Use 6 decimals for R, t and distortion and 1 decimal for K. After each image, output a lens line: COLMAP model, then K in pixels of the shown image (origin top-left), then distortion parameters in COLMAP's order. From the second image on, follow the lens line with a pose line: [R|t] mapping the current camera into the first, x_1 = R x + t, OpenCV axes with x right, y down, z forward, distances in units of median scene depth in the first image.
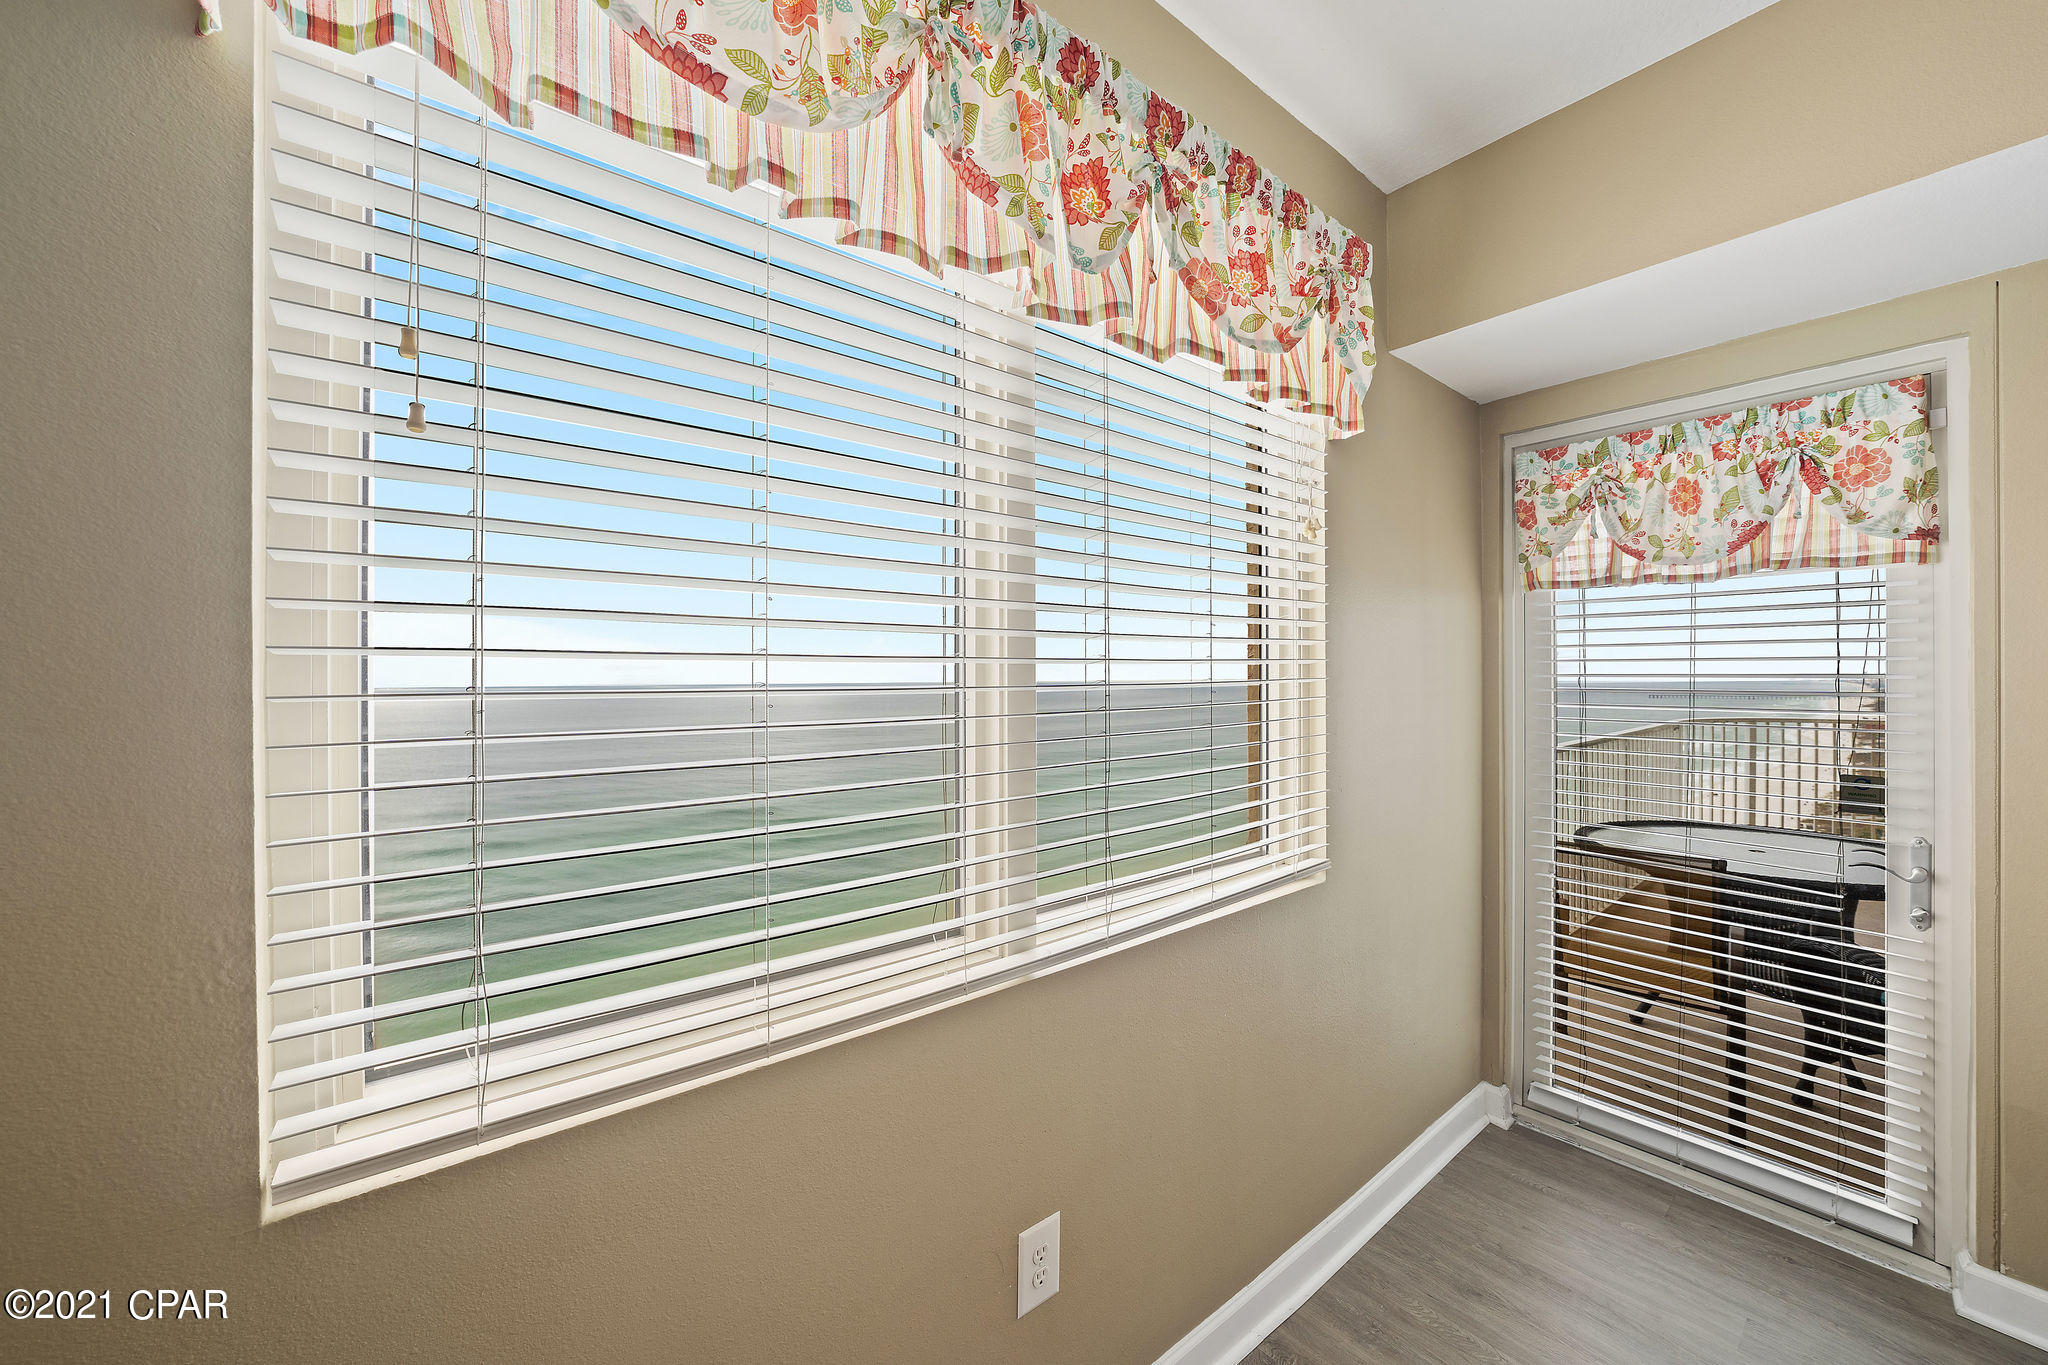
lens RADIAL K [[767.2, 0, 1063.0], [0, 767.2, 673.0], [0, 0, 1]] dist [0.000909, 0.000321]
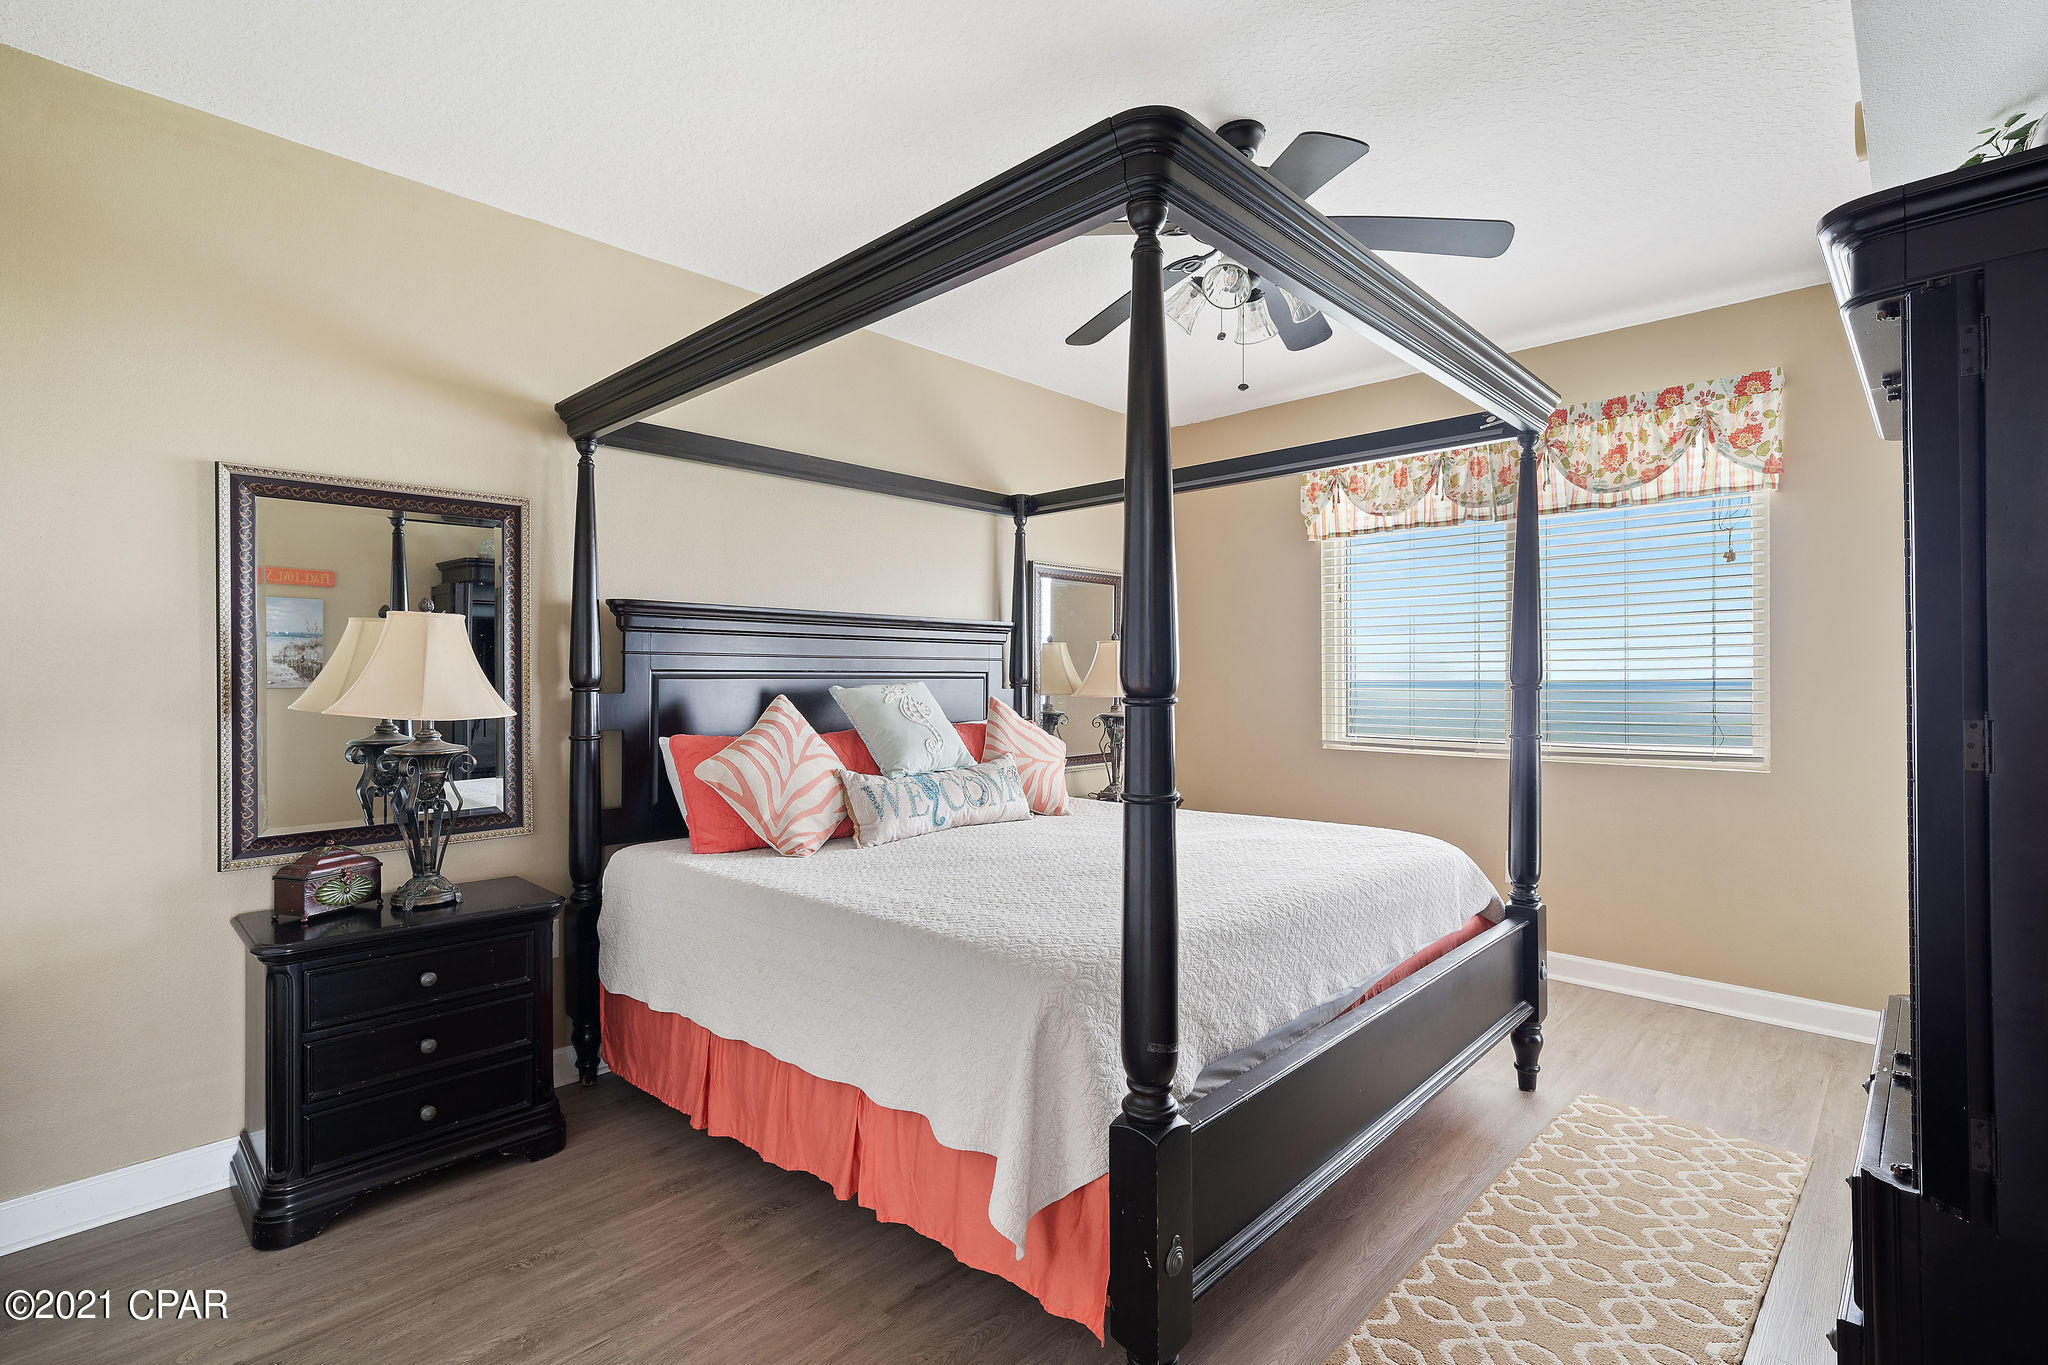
lens RADIAL K [[976.4, 0, 1022.2], [0, 976.4, 677.0], [0, 0, 1]] dist [-0.000243, -0.000064]
pose [[0.121705, -0.005367, -0.992552, 2.666699], [0.004757, 0.999977, -0.004824, 0.090591], [0.992555, -0.004135, 0.121727, -0.941100]]
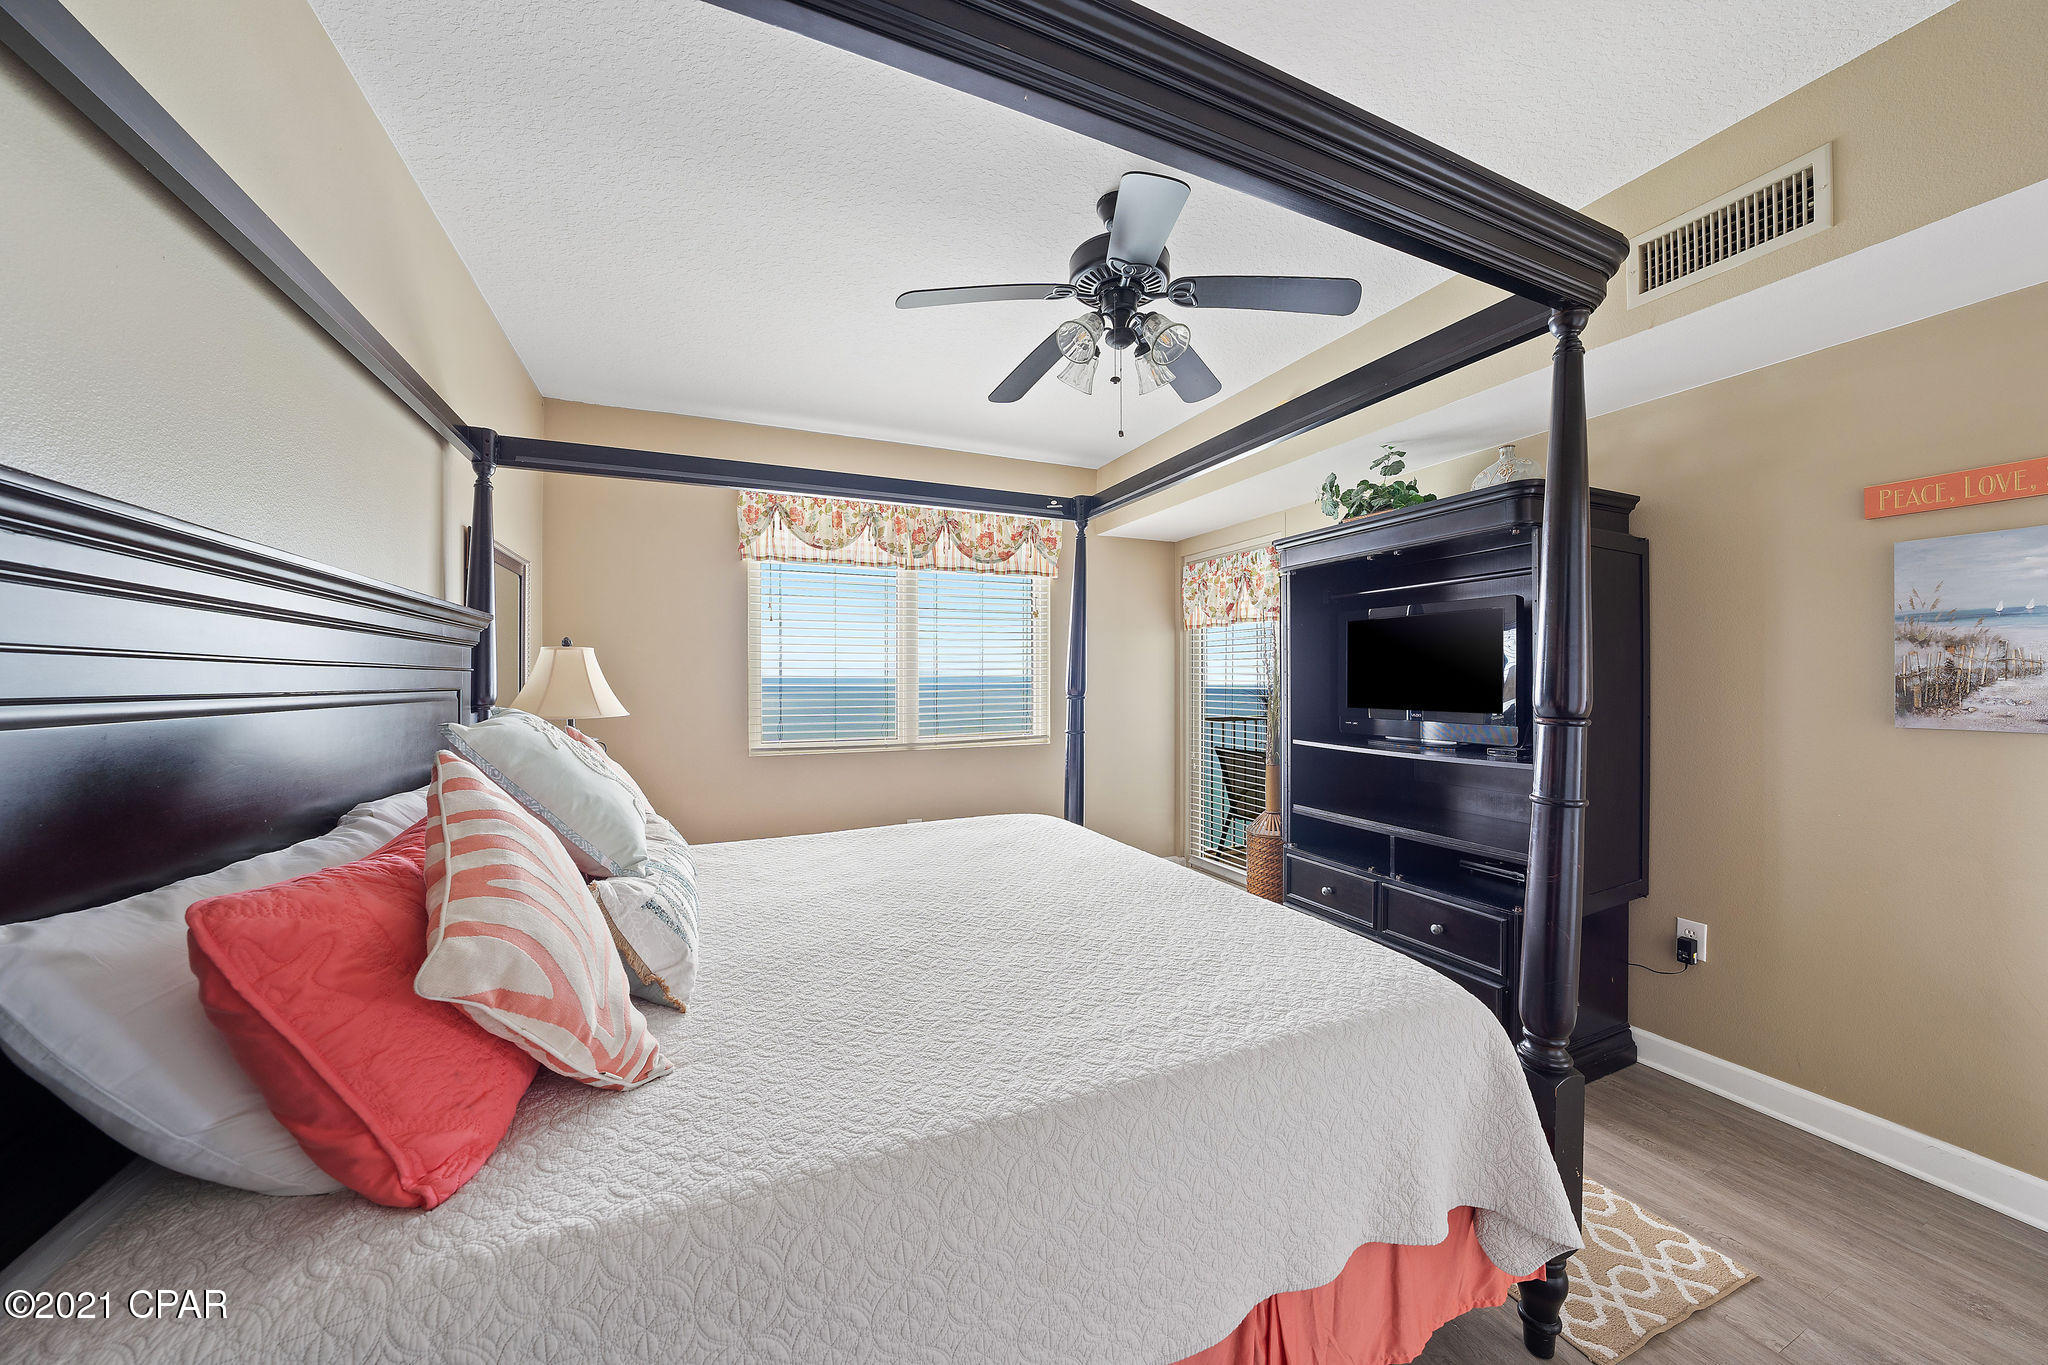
lens RADIAL K [[714.6, 0, 1032.7], [0, 714.6, 679.6], [0, 0, 1]] dist [-0.000201, -0.000061]
pose [[0.963057, -0.003674, -0.269272, 1.191240], [0.004498, 0.999987, 0.002443, 0.046659], [0.269260, -0.003564, 0.963061, -1.742307]]
